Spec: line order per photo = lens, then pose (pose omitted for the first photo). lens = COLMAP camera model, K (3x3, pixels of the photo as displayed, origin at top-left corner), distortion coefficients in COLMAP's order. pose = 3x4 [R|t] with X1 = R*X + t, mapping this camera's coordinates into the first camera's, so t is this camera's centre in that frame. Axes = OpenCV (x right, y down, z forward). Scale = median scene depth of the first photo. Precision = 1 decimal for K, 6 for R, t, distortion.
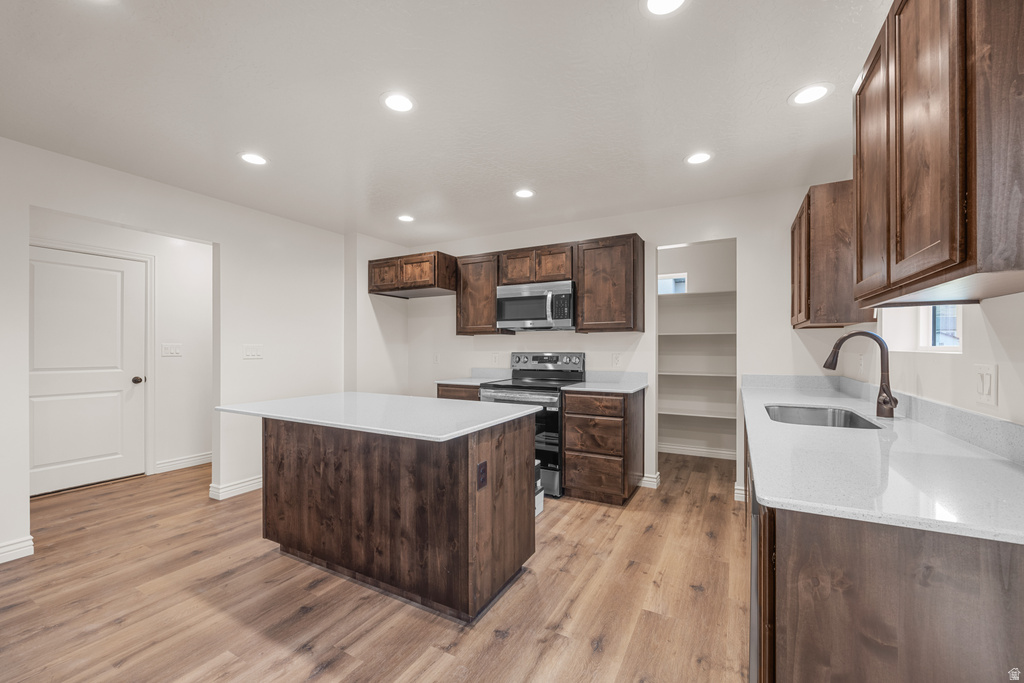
lens RADIAL K [[411.2, 0, 510.1], [0, 411.2, 346.6], [0, 0, 1]] dist [-0.001378, -0.000210]
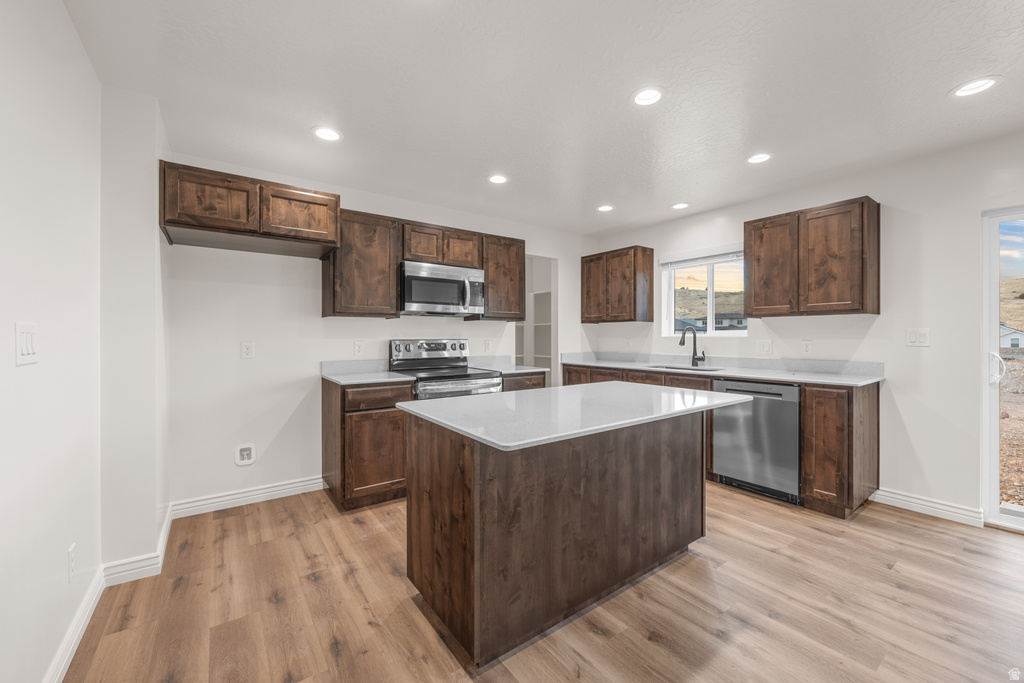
lens RADIAL K [[408.1, 0, 513.4], [0, 408.1, 334.7], [0, 0, 1]] dist [-0.003571, -0.000263]
pose [[0.422601, 0.001993, 0.906314, -0.764816], [-0.002018, 0.999997, -0.001258, 0.004900], [-0.906314, -0.001297, 0.422603, 0.497301]]
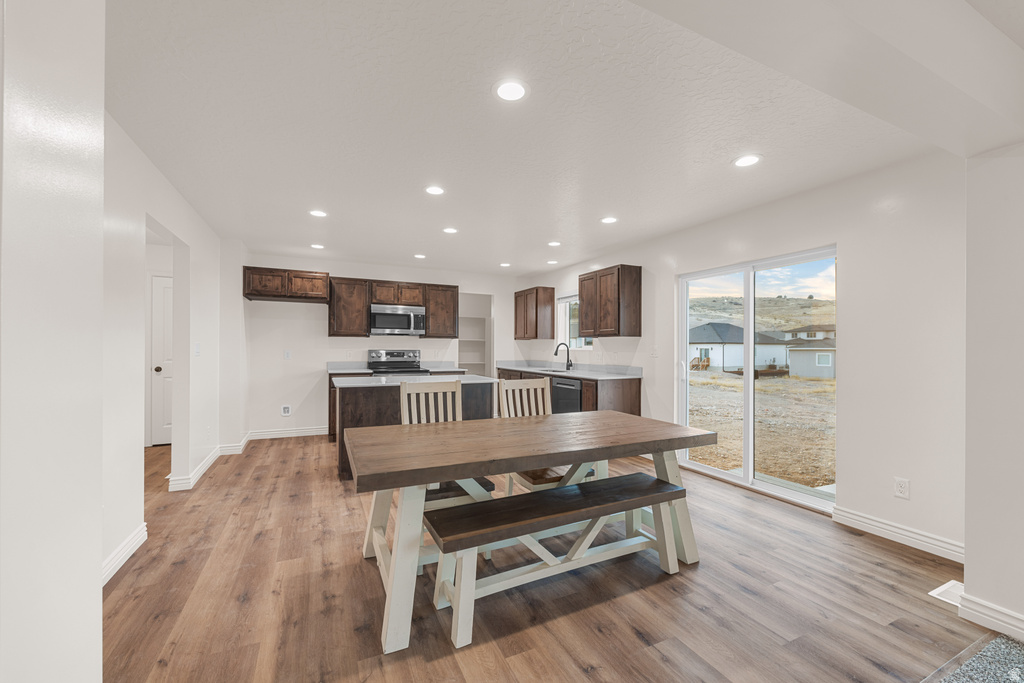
lens RADIAL K [[411.2, 0, 510.1], [0, 411.2, 346.6], [0, 0, 1]] dist [-0.001378, -0.000210]
pose [[0.582699, 0.005912, 0.812667, -1.021735], [-0.010475, 0.999945, 0.000236, -0.003111], [-0.812620, -0.008650, 0.582729, -0.267182]]
